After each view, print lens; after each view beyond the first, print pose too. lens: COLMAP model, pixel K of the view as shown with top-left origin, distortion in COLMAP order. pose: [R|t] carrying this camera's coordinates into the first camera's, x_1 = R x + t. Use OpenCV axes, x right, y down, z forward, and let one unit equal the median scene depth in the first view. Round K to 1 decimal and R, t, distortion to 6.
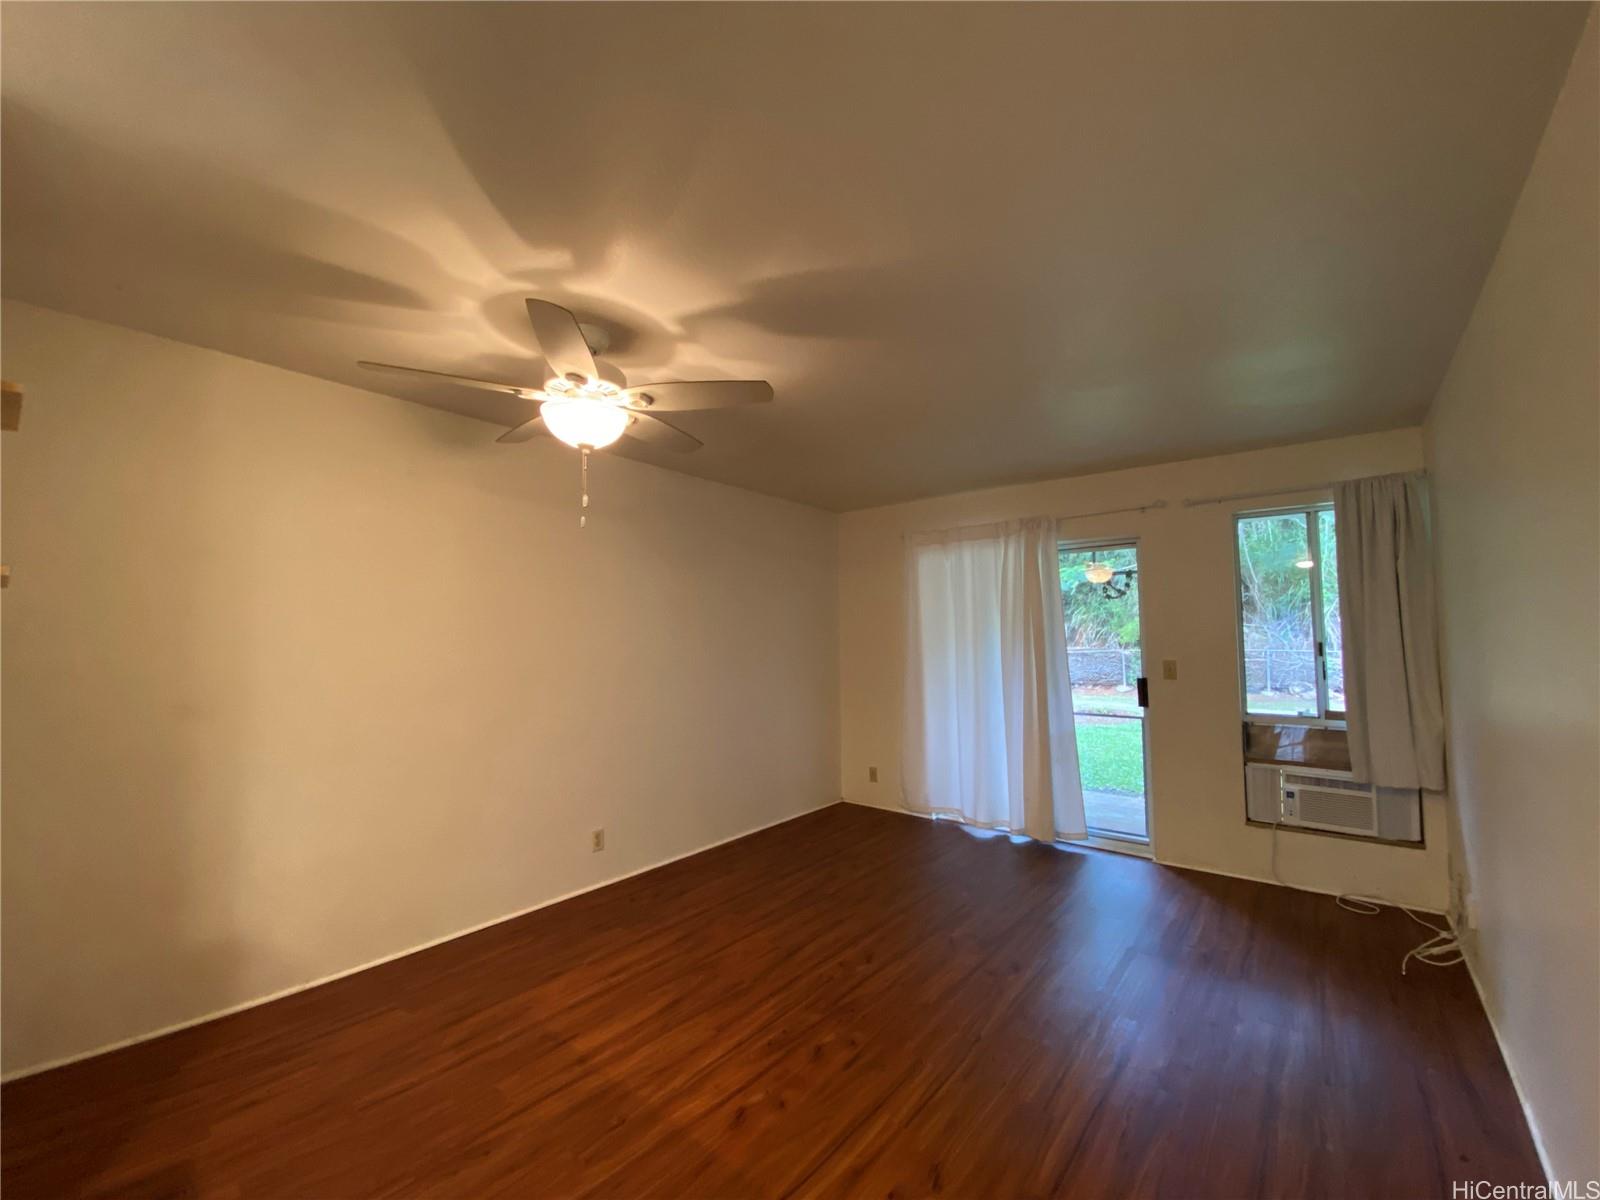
lens RADIAL K [[647.4, 0, 806.3], [0, 647.4, 599.4], [0, 0, 1]] dist [-0.003654, -0.000649]
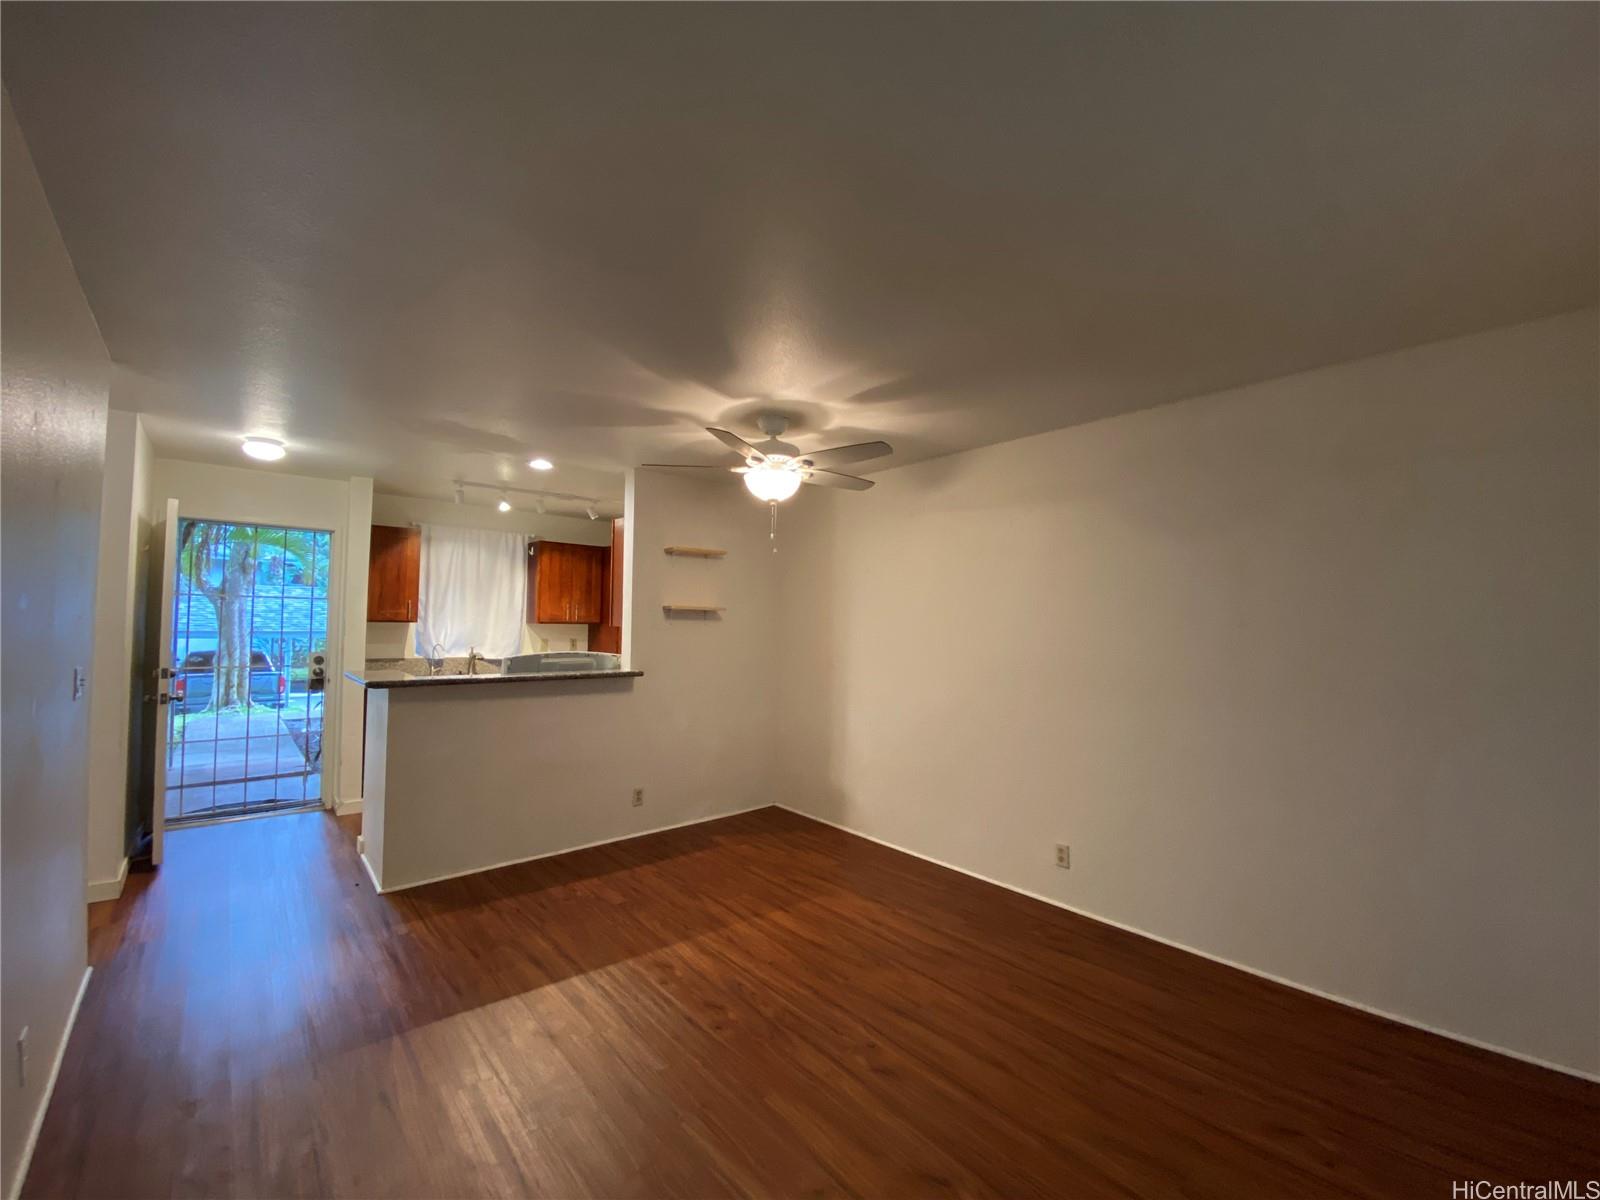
lens RADIAL K [[647.4, 0, 806.2], [0, 647.4, 598.9], [0, 0, 1]] dist [-0.003654, -0.000649]
pose [[-0.159157, -0.031168, -0.986761, 0.997454], [0.038210, 0.998558, -0.037703, 0.040661], [0.986514, -0.043705, -0.157737, 1.216083]]
